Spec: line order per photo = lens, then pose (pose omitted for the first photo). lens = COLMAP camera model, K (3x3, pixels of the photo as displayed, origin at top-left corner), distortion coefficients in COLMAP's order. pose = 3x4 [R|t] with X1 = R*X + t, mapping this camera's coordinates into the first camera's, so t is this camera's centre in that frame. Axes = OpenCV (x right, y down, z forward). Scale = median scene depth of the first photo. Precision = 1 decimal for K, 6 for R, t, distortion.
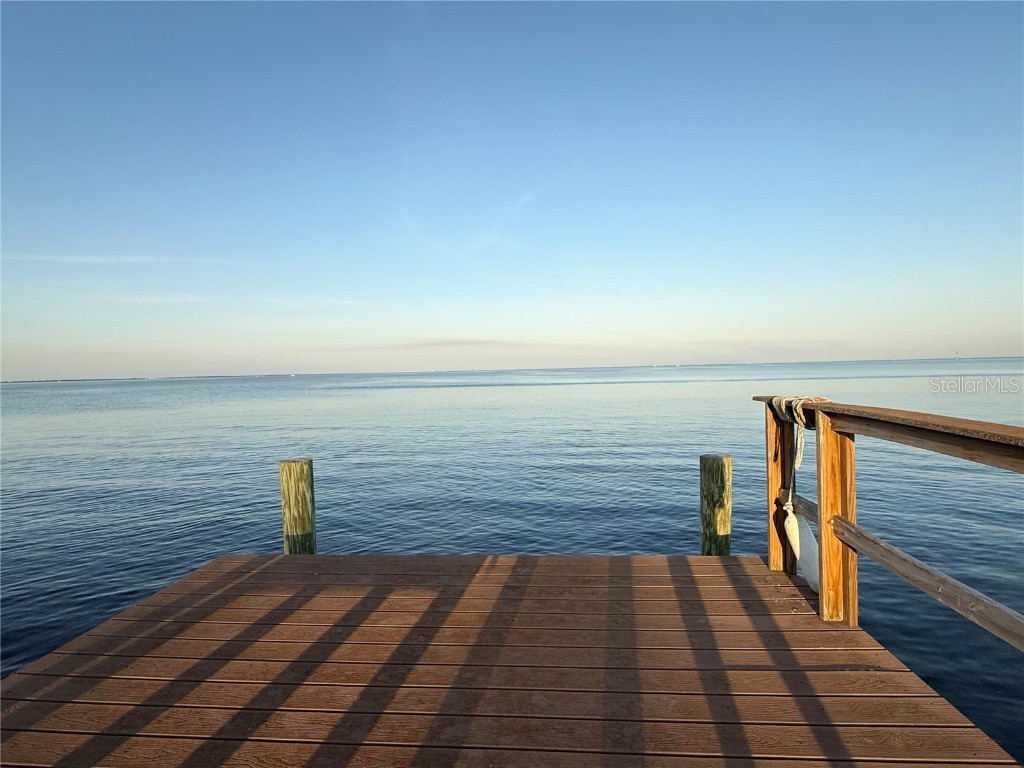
lens RADIAL K [[492.2, 0, 512.6], [0, 492.2, 383.4], [0, 0, 1]] dist [0.000865, -0.000758]
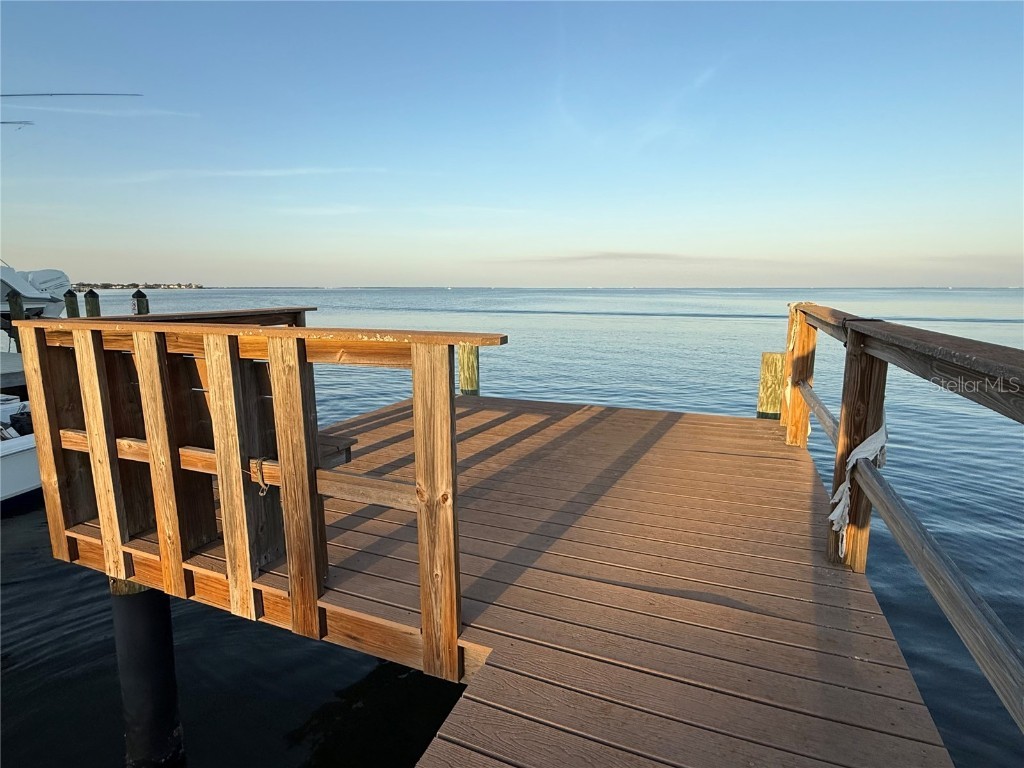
lens RADIAL K [[526.6, 0, 510.2], [0, 526.6, 390.8], [0, 0, 1]] dist [-0.000735, 0.000820]
pose [[0.952697, 0.082288, -0.292568, 0.217985], [-0.032074, 0.984495, 0.172458, 0.040868], [0.302223, -0.154916, 0.940565, -0.663600]]
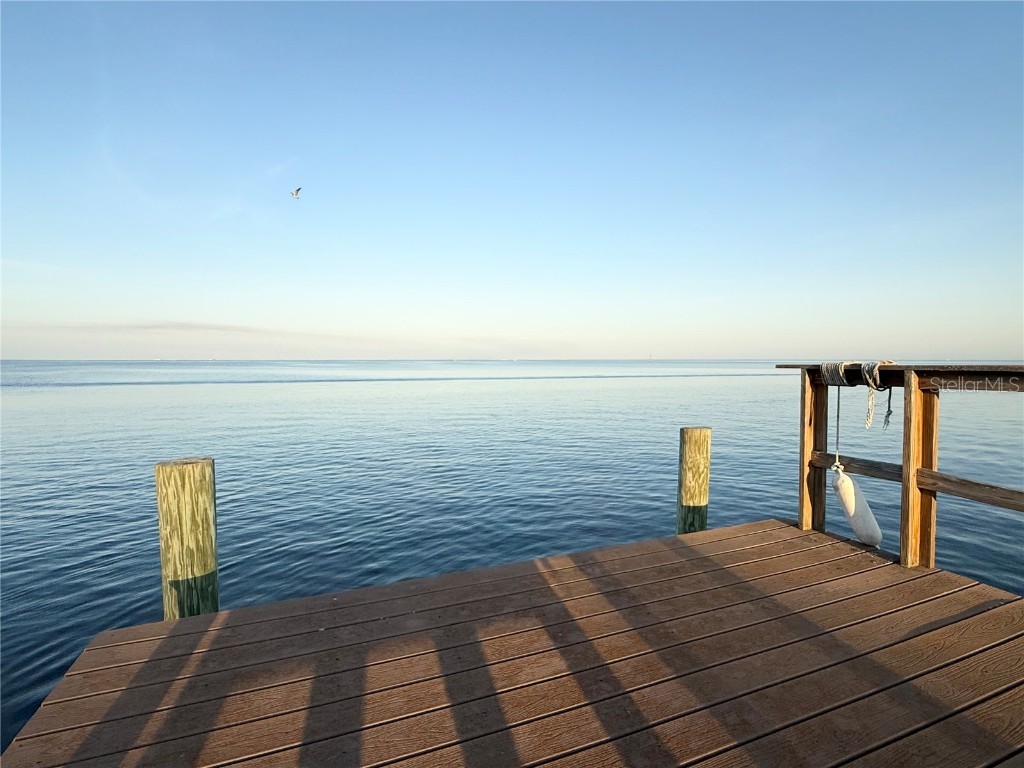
lens RADIAL K [[492.2, 0, 511.4], [0, 492.2, 382.4], [0, 0, 1]] dist [0.000865, -0.000758]
pose [[0.895250, 0.004688, 0.445539, -0.495977], [-0.009613, 0.999915, 0.008794, 0.064096], [-0.445460, -0.012156, 0.895219, 0.349610]]
